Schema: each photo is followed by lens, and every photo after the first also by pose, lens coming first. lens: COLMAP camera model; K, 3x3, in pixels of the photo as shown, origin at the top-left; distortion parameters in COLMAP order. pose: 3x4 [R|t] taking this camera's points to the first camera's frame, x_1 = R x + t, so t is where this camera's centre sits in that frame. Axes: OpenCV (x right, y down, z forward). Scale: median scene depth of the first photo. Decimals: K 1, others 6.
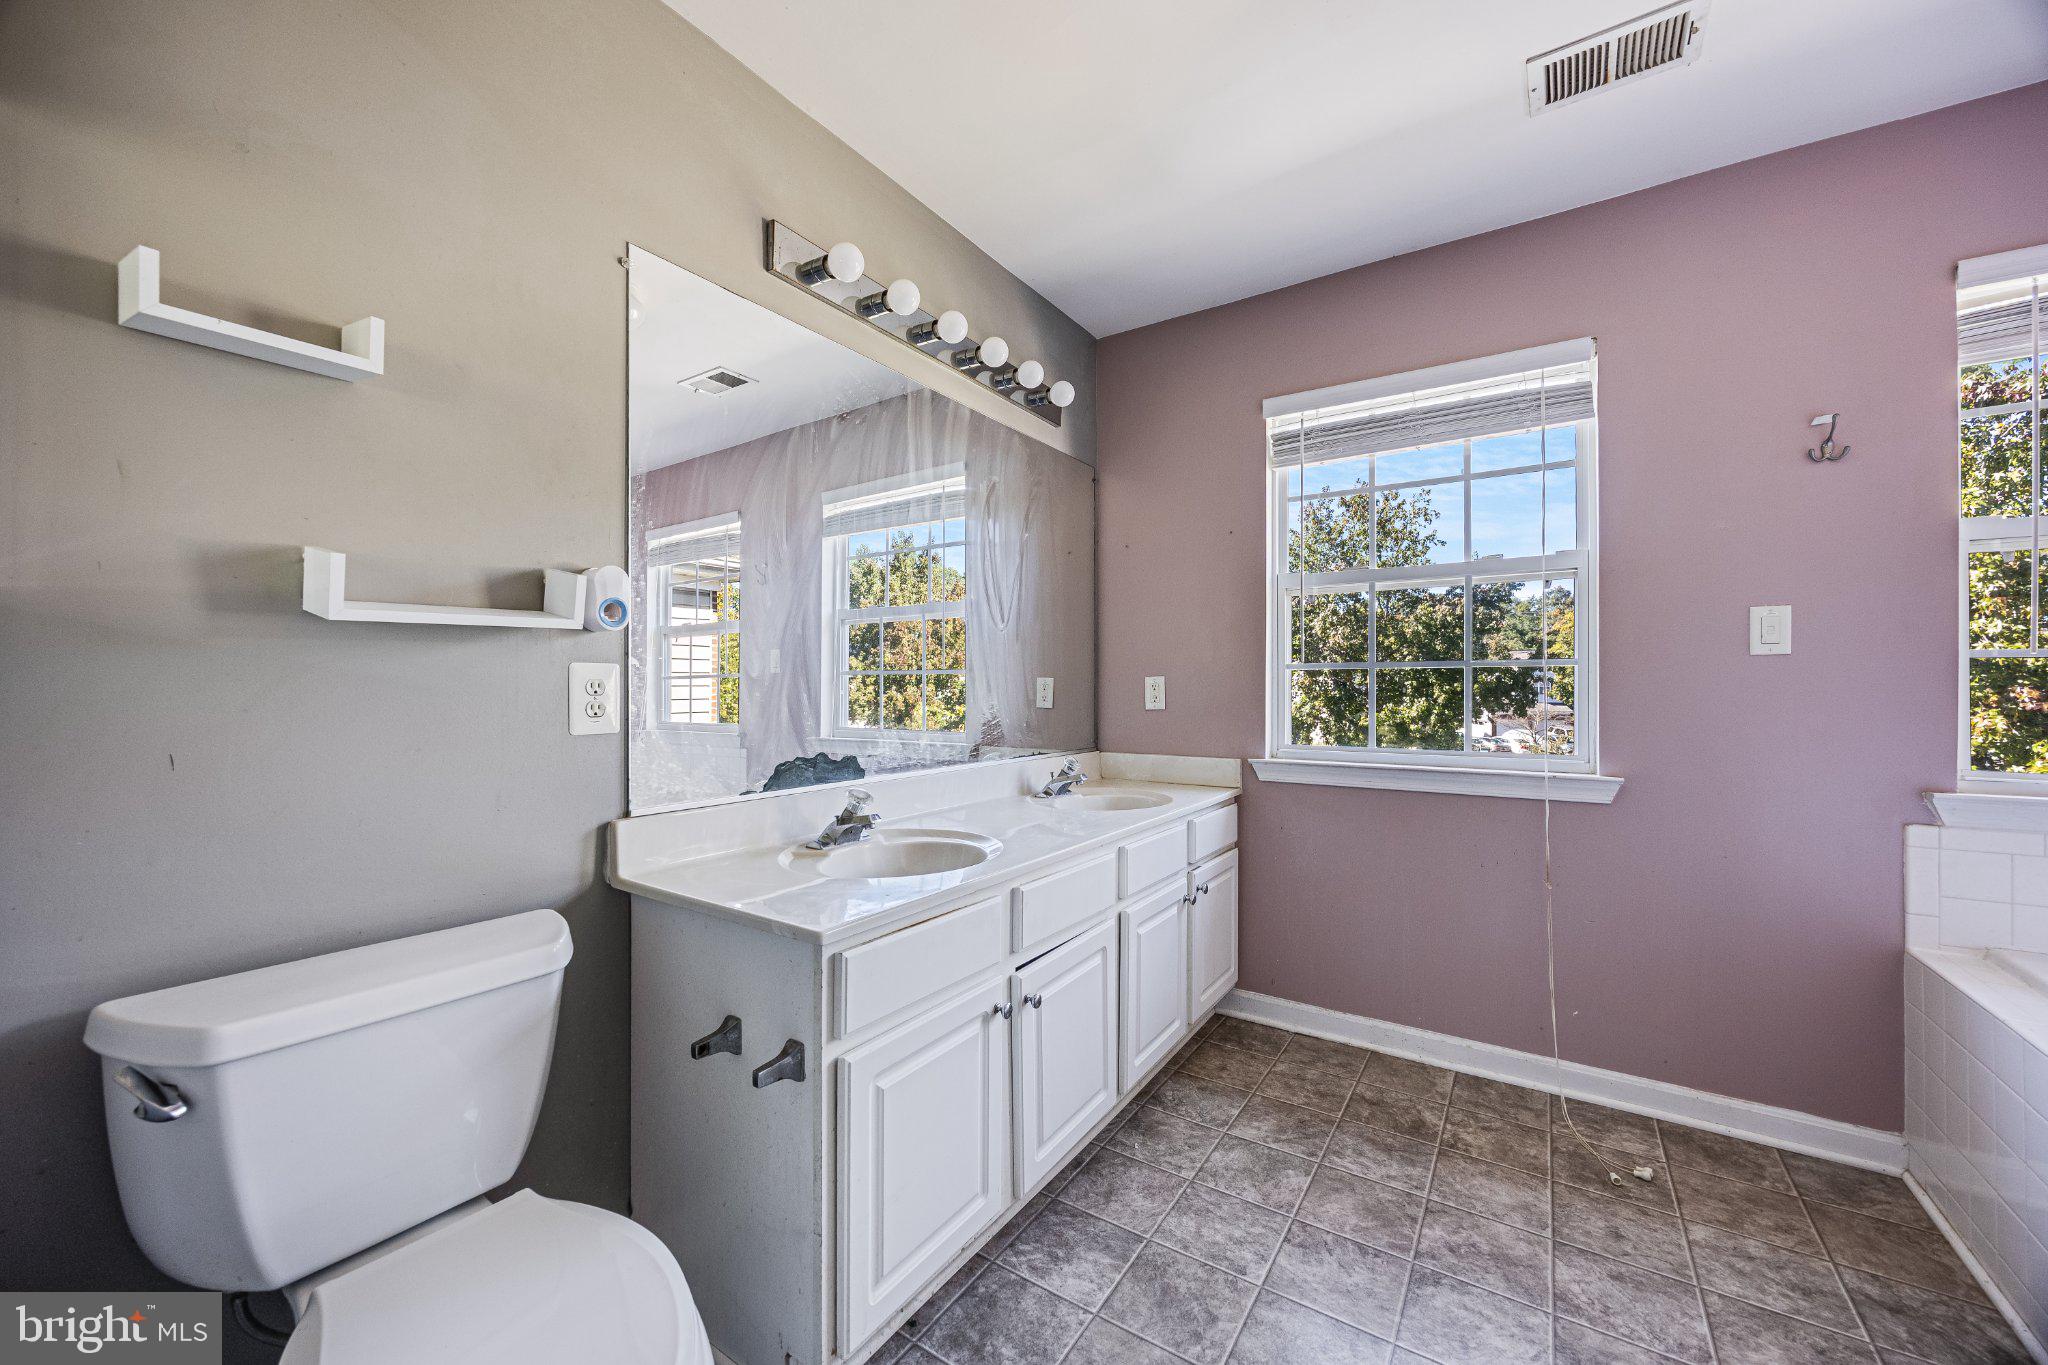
lens RADIAL K [[788.3, 0, 1024.6], [0, 788.3, 694.9], [0, 0, 1]] dist [-0.000366, 0.000237]
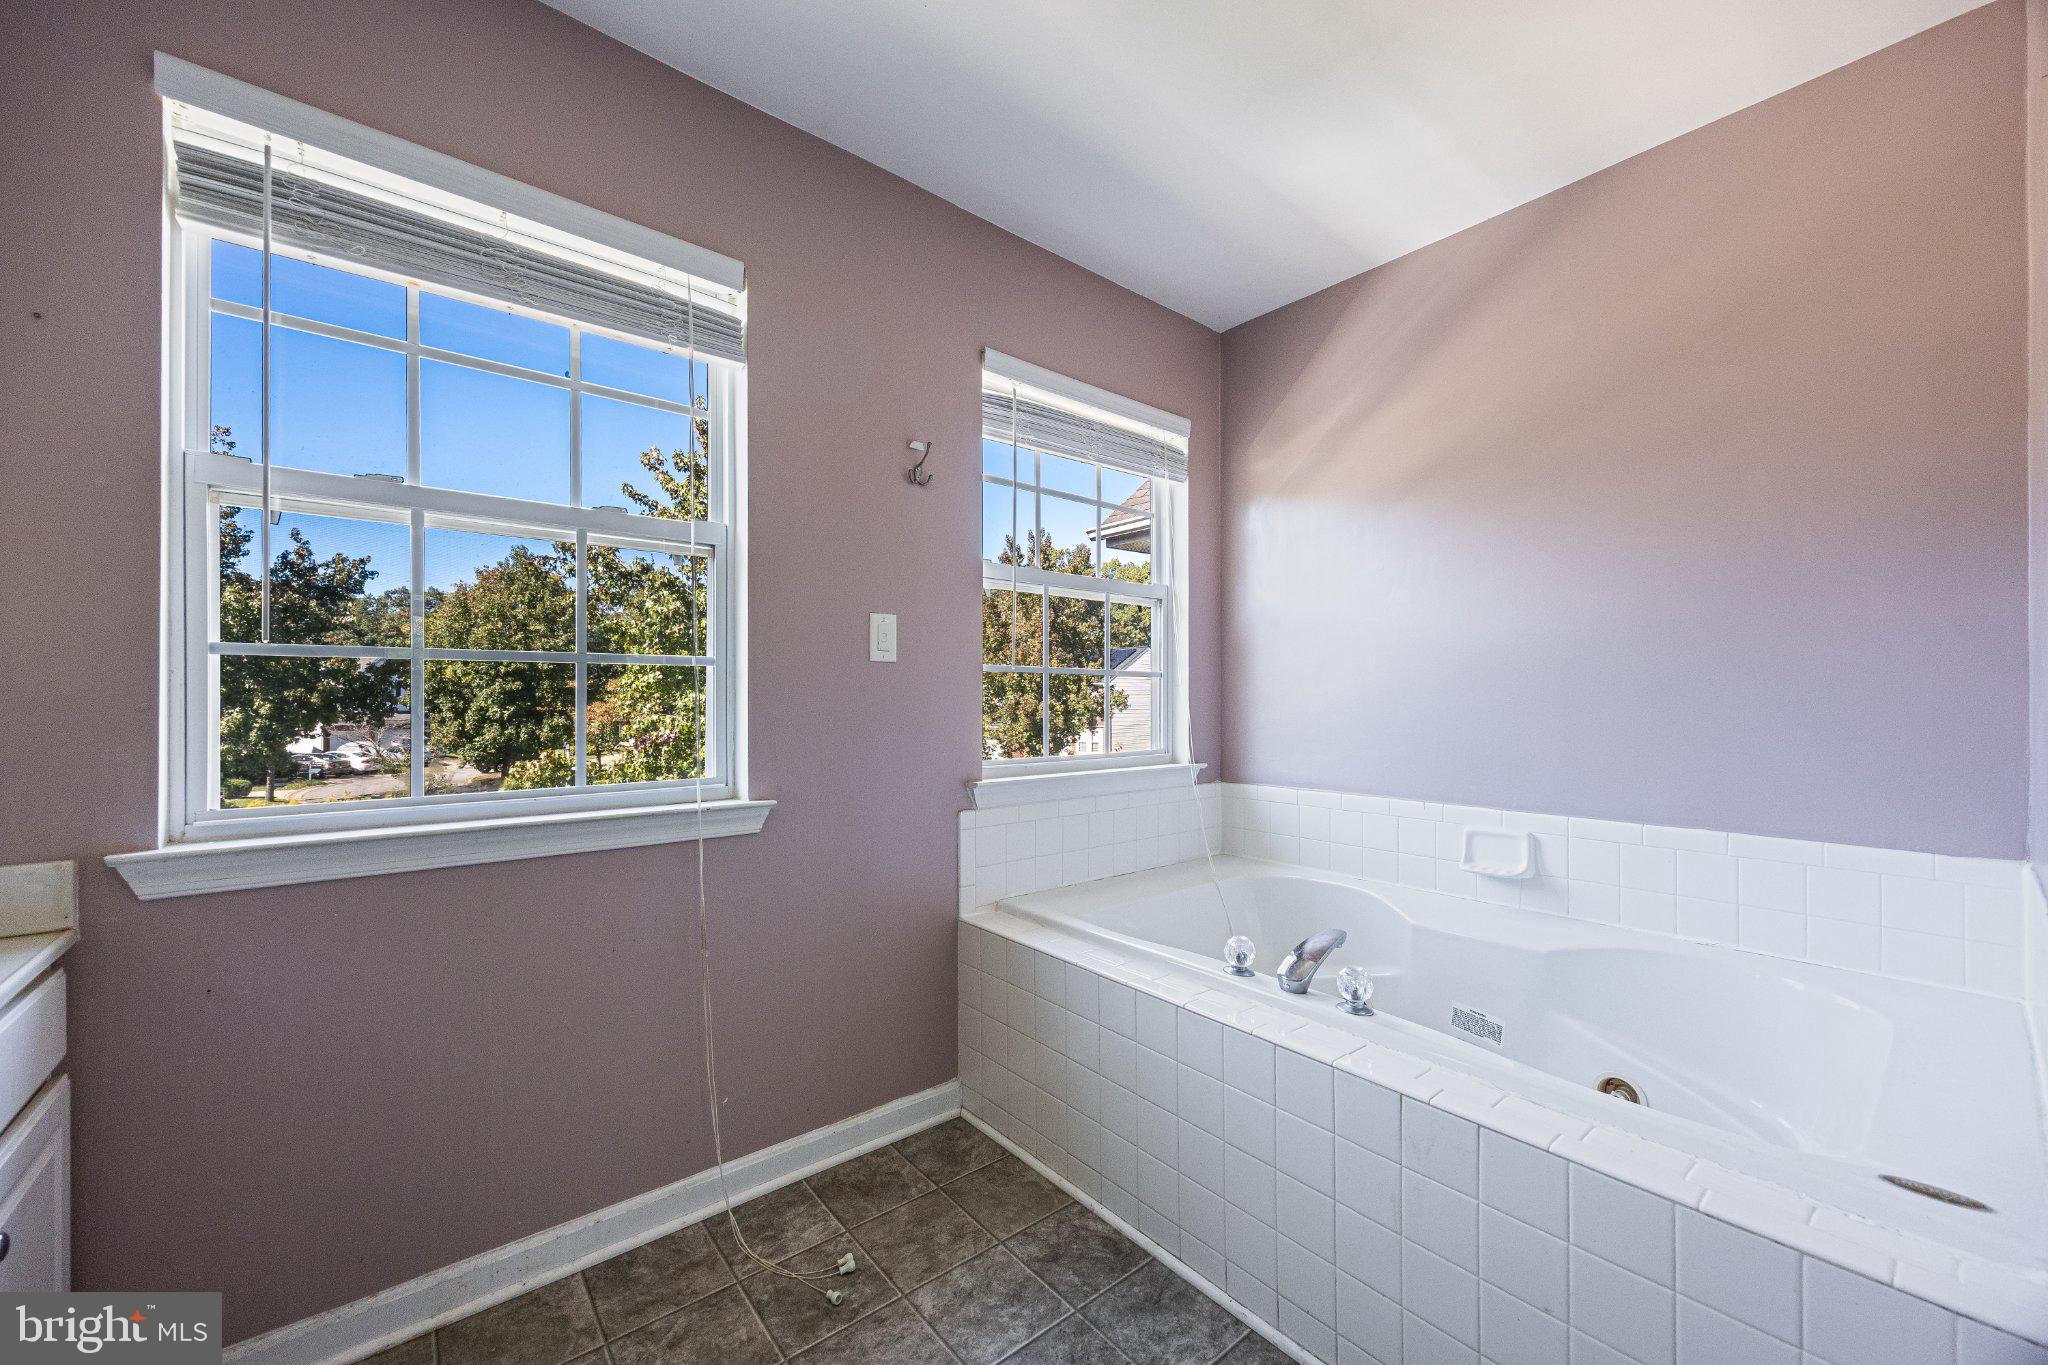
lens RADIAL K [[788.3, 0, 1024.6], [0, 788.3, 694.9], [0, 0, 1]] dist [-0.000366, 0.000237]
pose [[0.296273, 0.000882, 0.955103, 0.025535], [0.007934, 0.999963, -0.003385, -0.002870], [-0.955070, 0.008580, 0.296255, 0.485746]]
